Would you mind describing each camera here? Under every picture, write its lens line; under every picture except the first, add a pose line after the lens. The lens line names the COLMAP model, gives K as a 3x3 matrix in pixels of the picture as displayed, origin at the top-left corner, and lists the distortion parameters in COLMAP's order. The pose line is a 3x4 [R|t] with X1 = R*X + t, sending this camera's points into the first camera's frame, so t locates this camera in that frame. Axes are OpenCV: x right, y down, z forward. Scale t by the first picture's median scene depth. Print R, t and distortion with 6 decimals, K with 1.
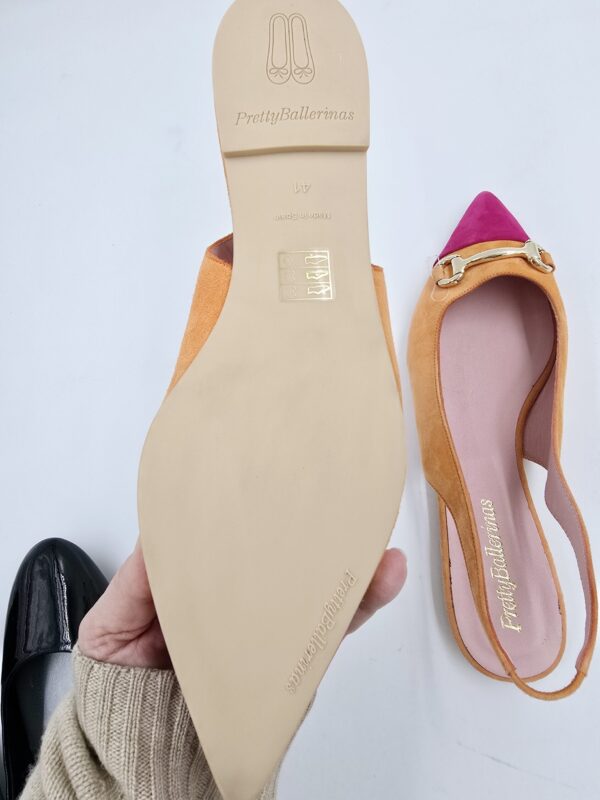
lens RADIAL K [[560.2, 0, 282.3], [0, 560.2, 353.4], [0, 0, 1]] dist [-0.002664, 0.005351]
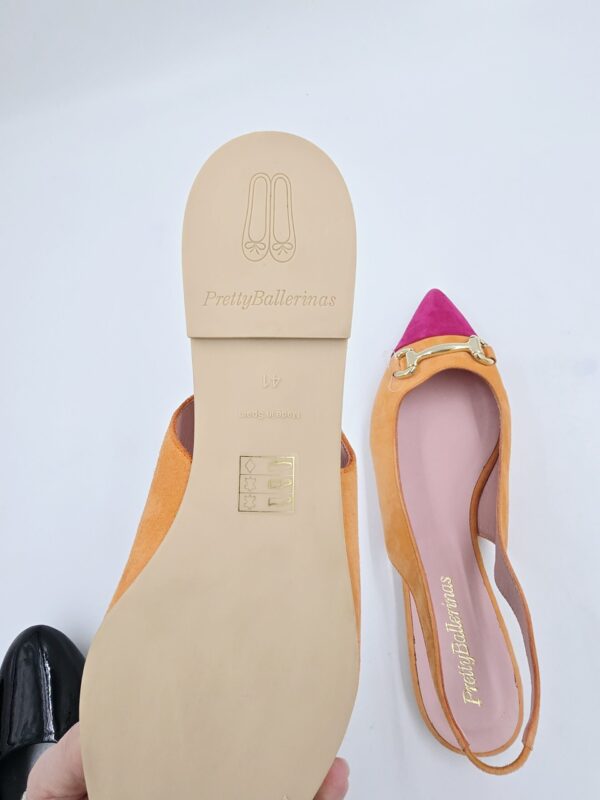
lens RADIAL K [[560.2, 0, 282.3], [0, 560.2, 353.4], [0, 0, 1]] dist [-0.002664, 0.005351]
pose [[0.999415, -0.021919, 0.026266, 0.031304], [0.024344, 0.995096, -0.095870, -0.072722], [-0.024036, 0.096453, 0.995047, -0.109451]]
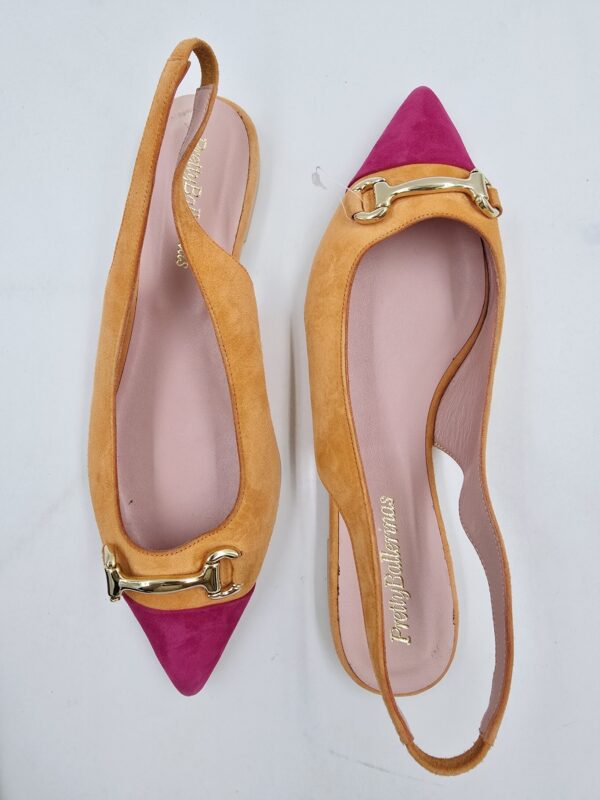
lens RADIAL K [[555.0, 0, 305.6], [0, 555.0, 379.7], [0, 0, 1]] dist [0.003743, 0.005196]
pose [[0.968397, 0.012107, 0.249120, 0.041228], [-0.074279, 0.967499, 0.241721, -0.098020], [-0.238096, -0.252587, 0.937822, 0.303625]]
